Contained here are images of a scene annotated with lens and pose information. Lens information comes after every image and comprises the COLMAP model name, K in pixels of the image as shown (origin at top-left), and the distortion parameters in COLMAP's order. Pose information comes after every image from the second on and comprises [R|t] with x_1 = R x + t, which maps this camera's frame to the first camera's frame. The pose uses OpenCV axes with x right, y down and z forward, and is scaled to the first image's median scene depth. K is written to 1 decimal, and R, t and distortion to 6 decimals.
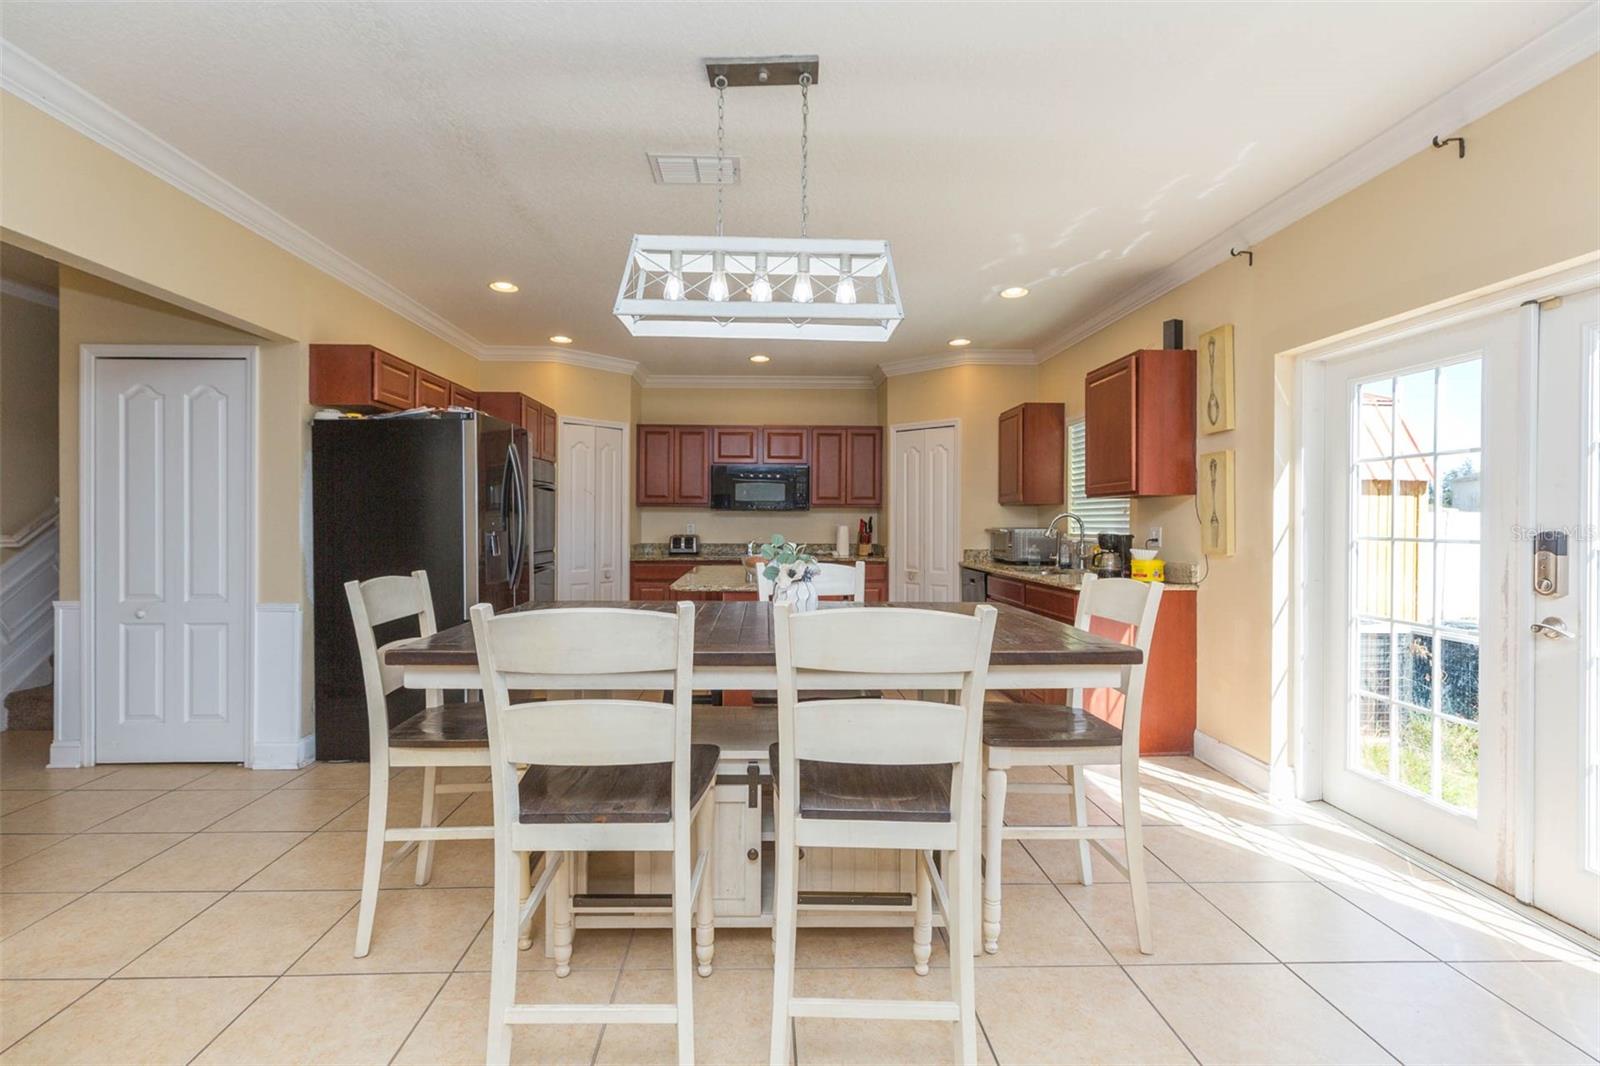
lens RADIAL K [[729.5, 0, 778.7], [0, 729.5, 521.7], [0, 0, 1]] dist [-0.000114, -0.000021]
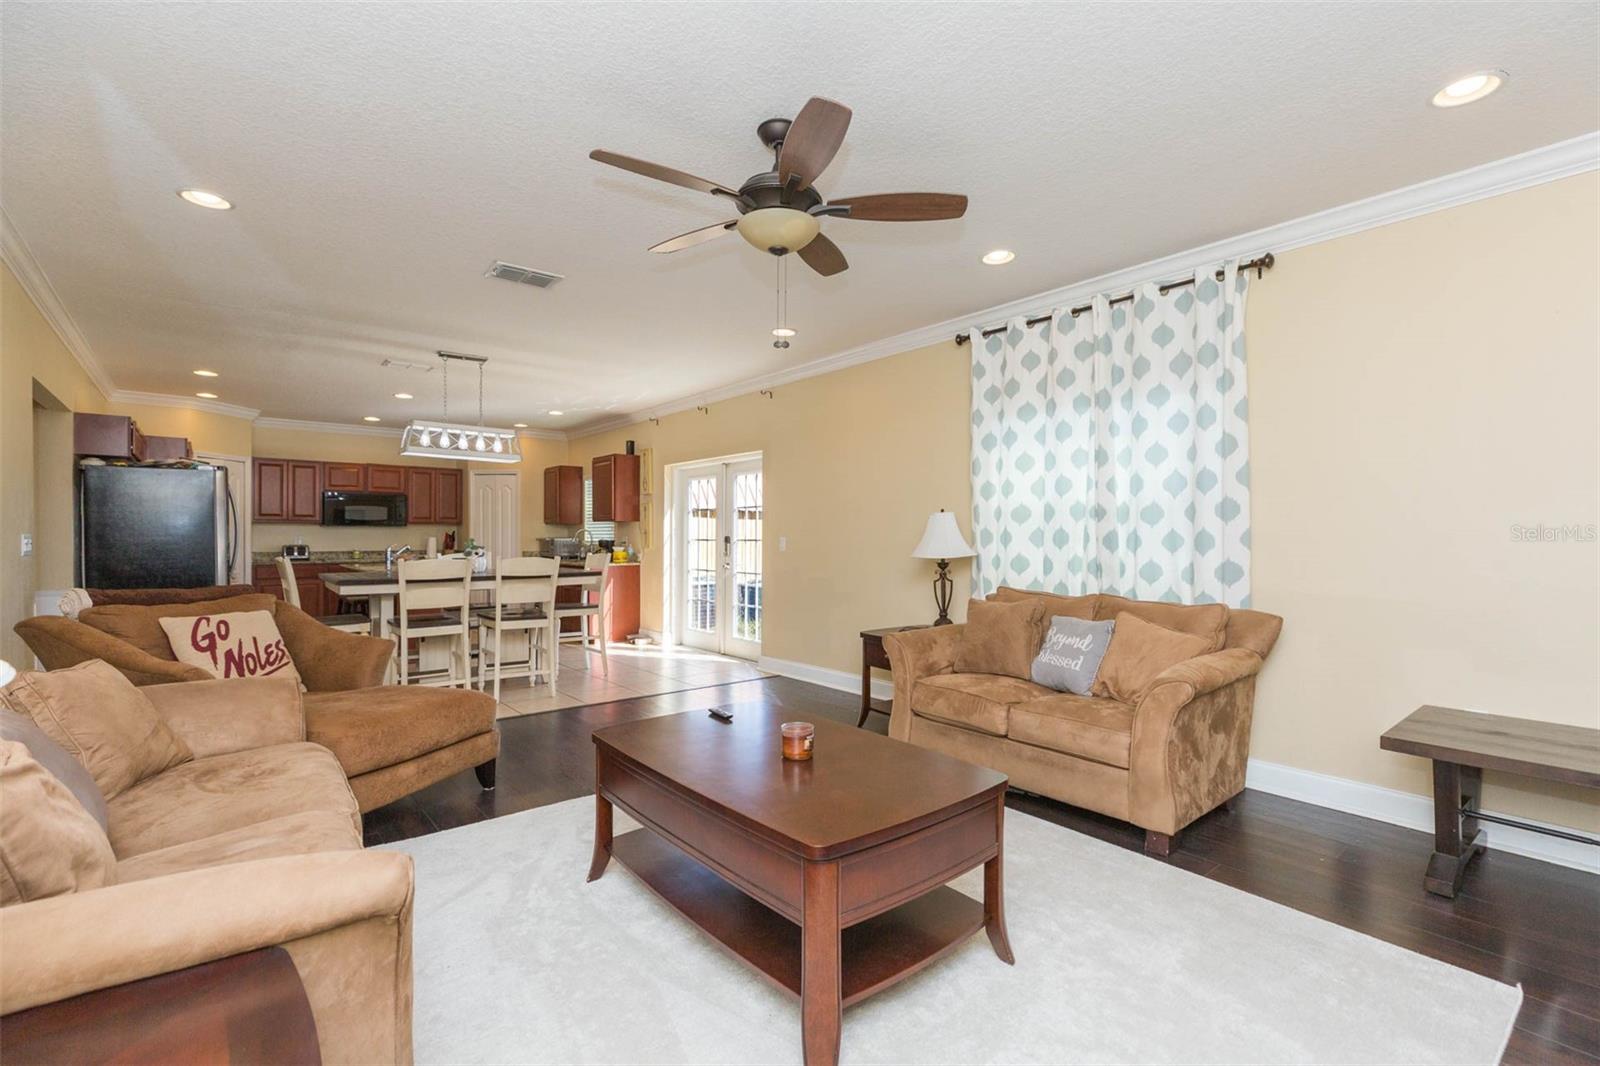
lens RADIAL K [[735.7, 0, 798.3], [0, 735.7, 542.9], [0, 0, 1]] dist [0.028043, 0.000030]
pose [[0.797036, -0.007958, 0.603880, -0.285020], [0.002080, 0.999943, 0.010432, 0.004176], [-0.603928, -0.007058, 0.797007, -0.775916]]
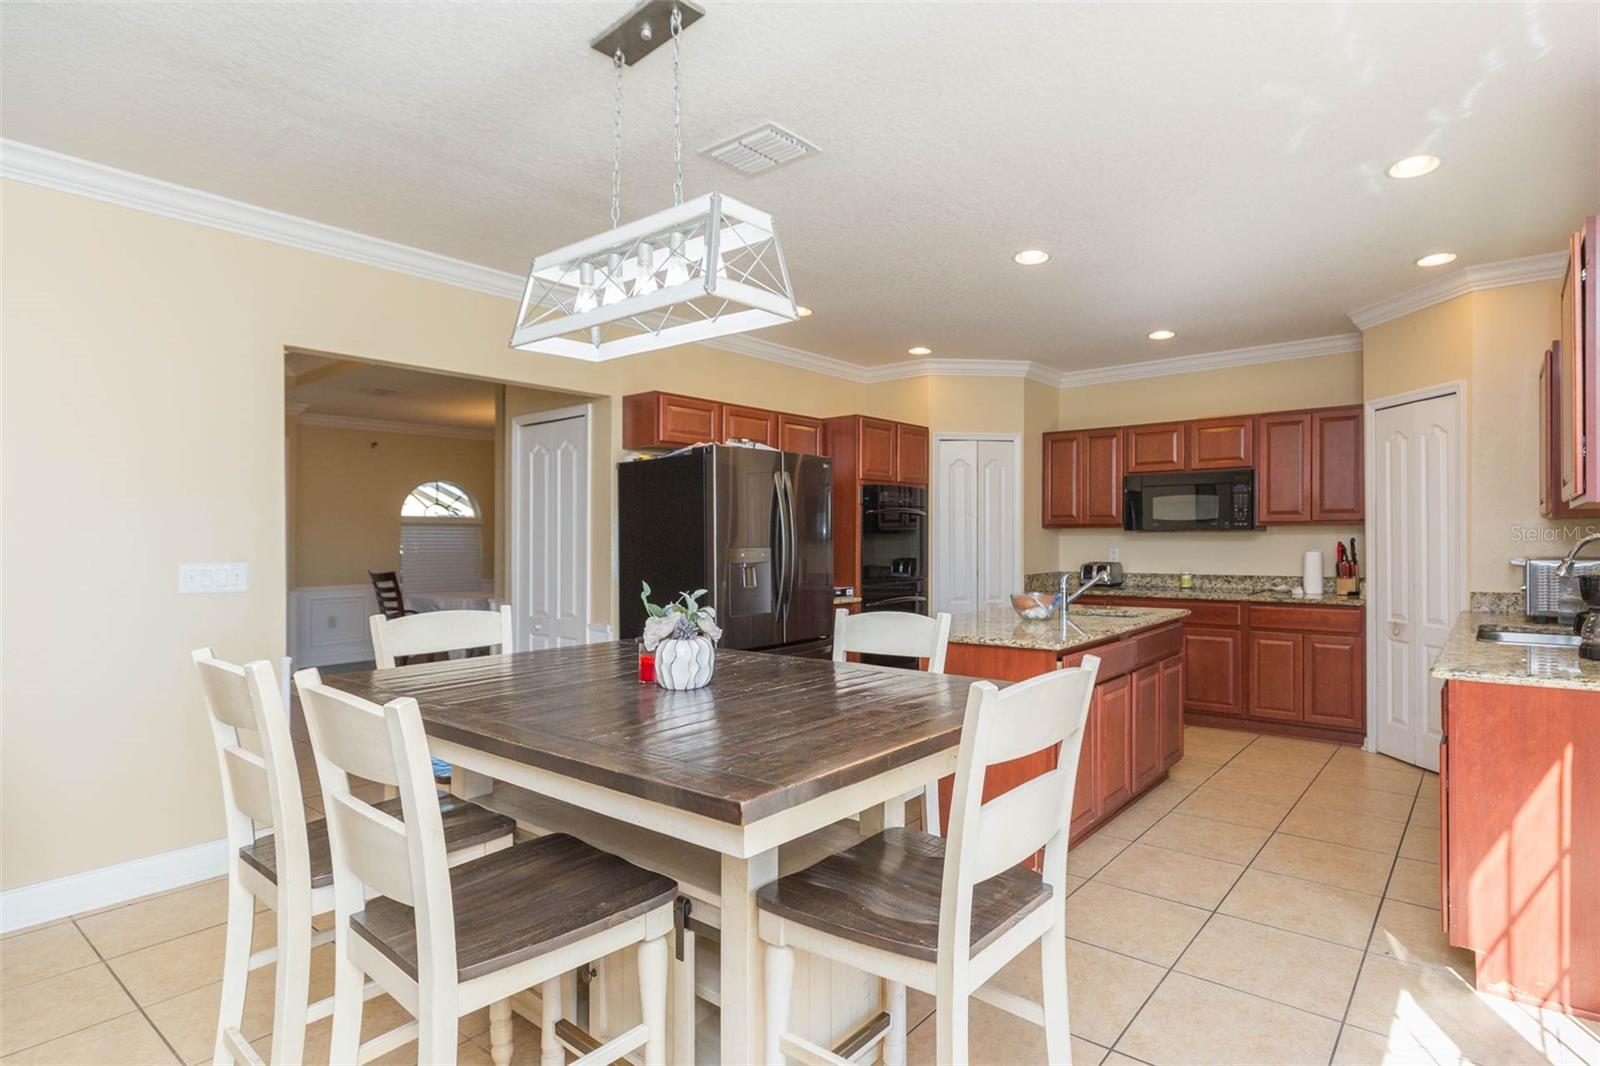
lens RADIAL K [[811.6, 0, 915.4], [0, 811.6, 534.9], [0, 0, 1]] dist [0.000529, 0.000054]
pose [[0.794792, -0.011158, -0.606780, 0.338749], [0.008943, 0.999938, -0.006674, -0.010877], [0.606817, -0.000122, 0.794842, 0.192829]]
